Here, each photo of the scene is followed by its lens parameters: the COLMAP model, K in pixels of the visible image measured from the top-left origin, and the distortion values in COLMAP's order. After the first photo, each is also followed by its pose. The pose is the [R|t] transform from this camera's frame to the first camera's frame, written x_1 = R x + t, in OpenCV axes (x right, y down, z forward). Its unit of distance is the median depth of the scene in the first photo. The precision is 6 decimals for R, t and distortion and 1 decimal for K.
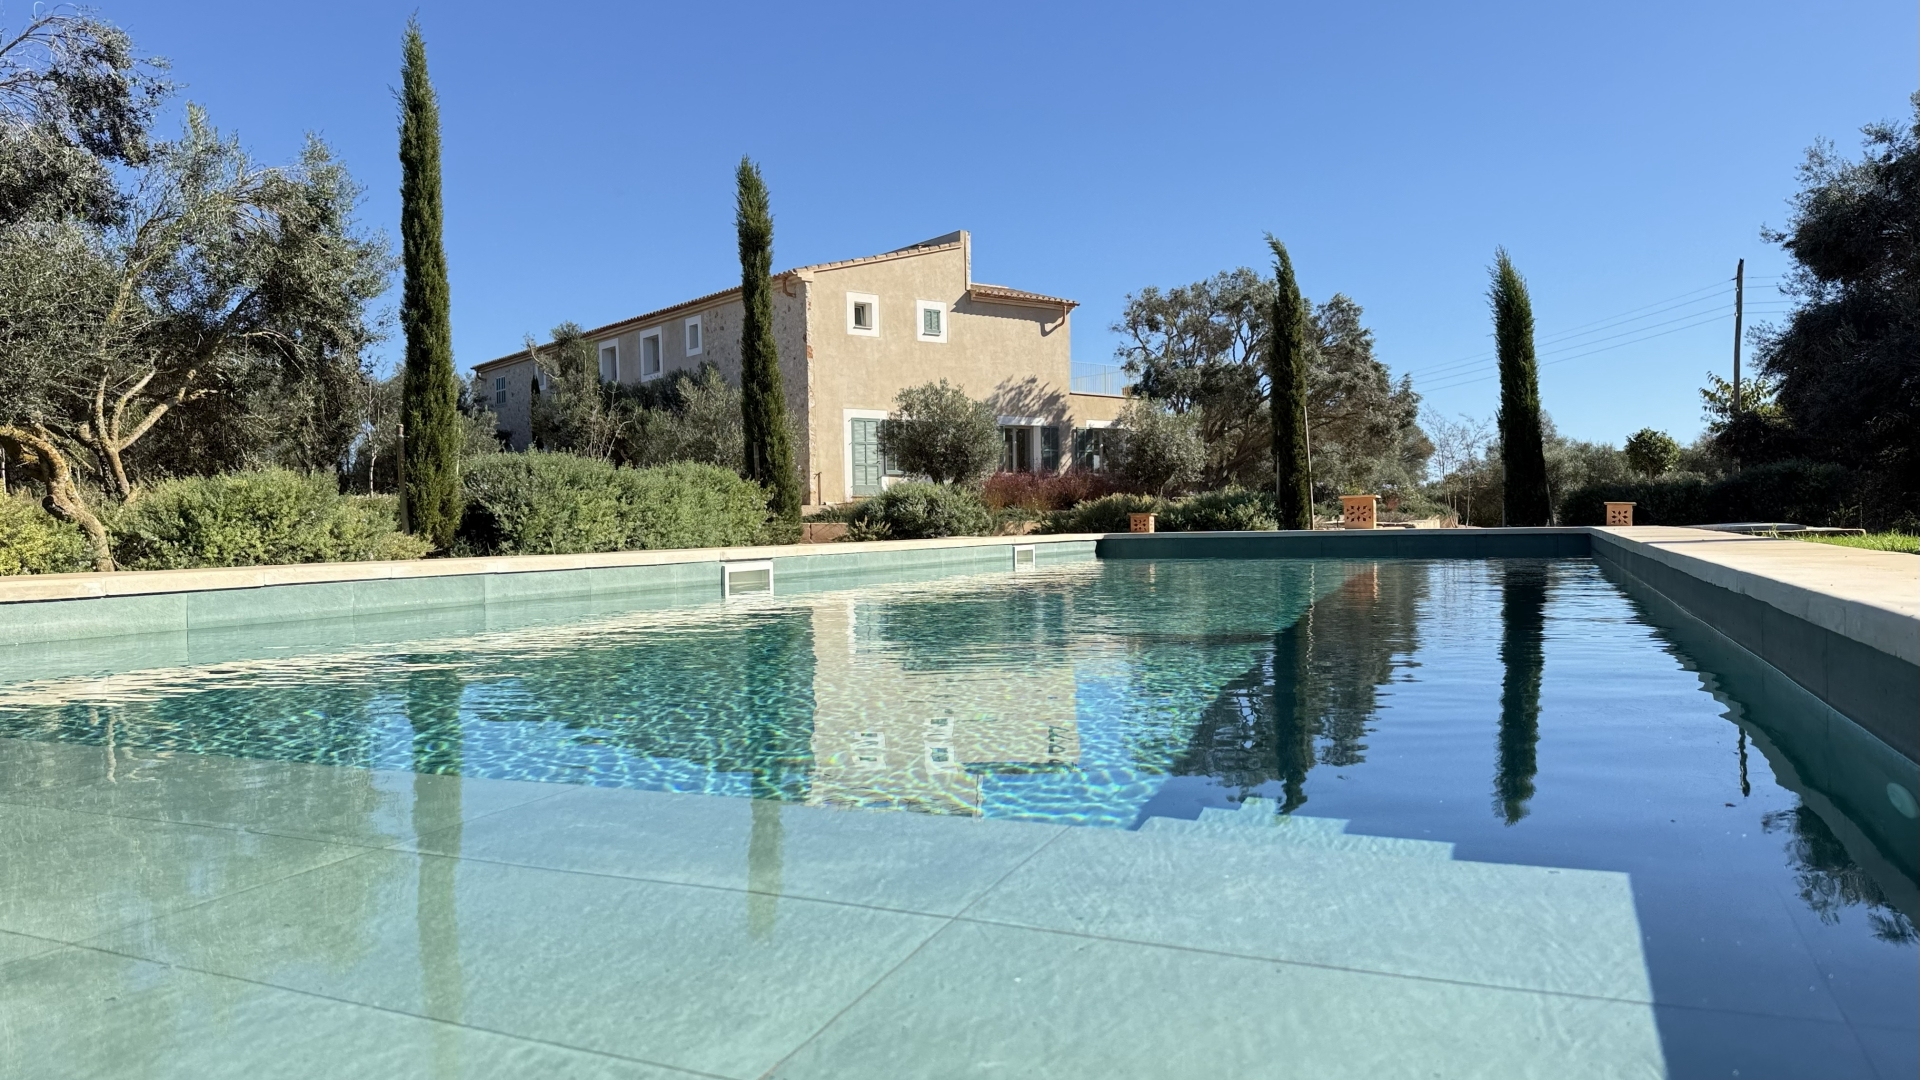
lens RADIAL K [[1307.1, 0, 966.1], [0, 1307.1, 525.0], [0, 0, 1]] dist [0.034675, -0.026726]
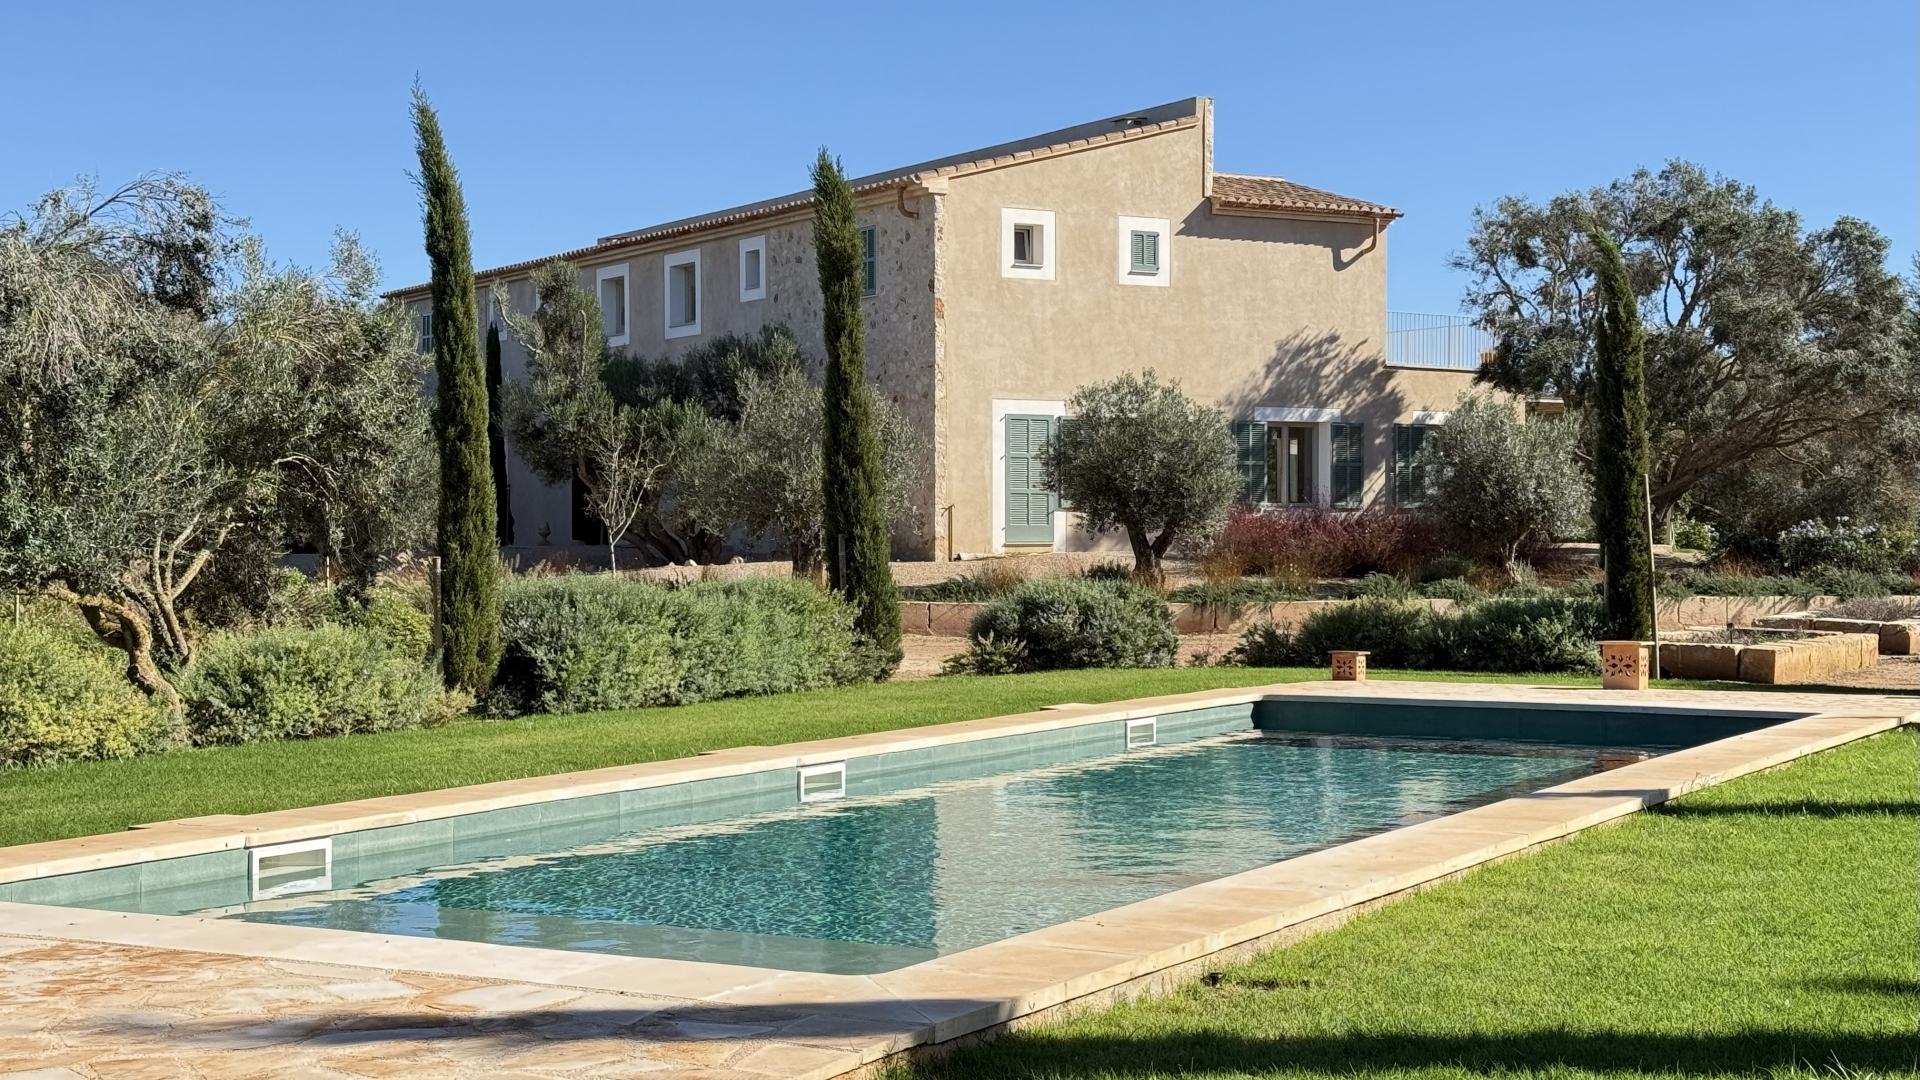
lens RADIAL K [[2667.7, 0, 982.8], [0, 2667.7, 491.5], [0, 0, 1]] dist [0.145720, 0.000000]
pose [[0.993550, 0.016299, -0.112219, 0.074666], [-0.017335, 0.999816, -0.008266, -0.064685], [0.112063, 0.010158, 0.993649, -0.422176]]
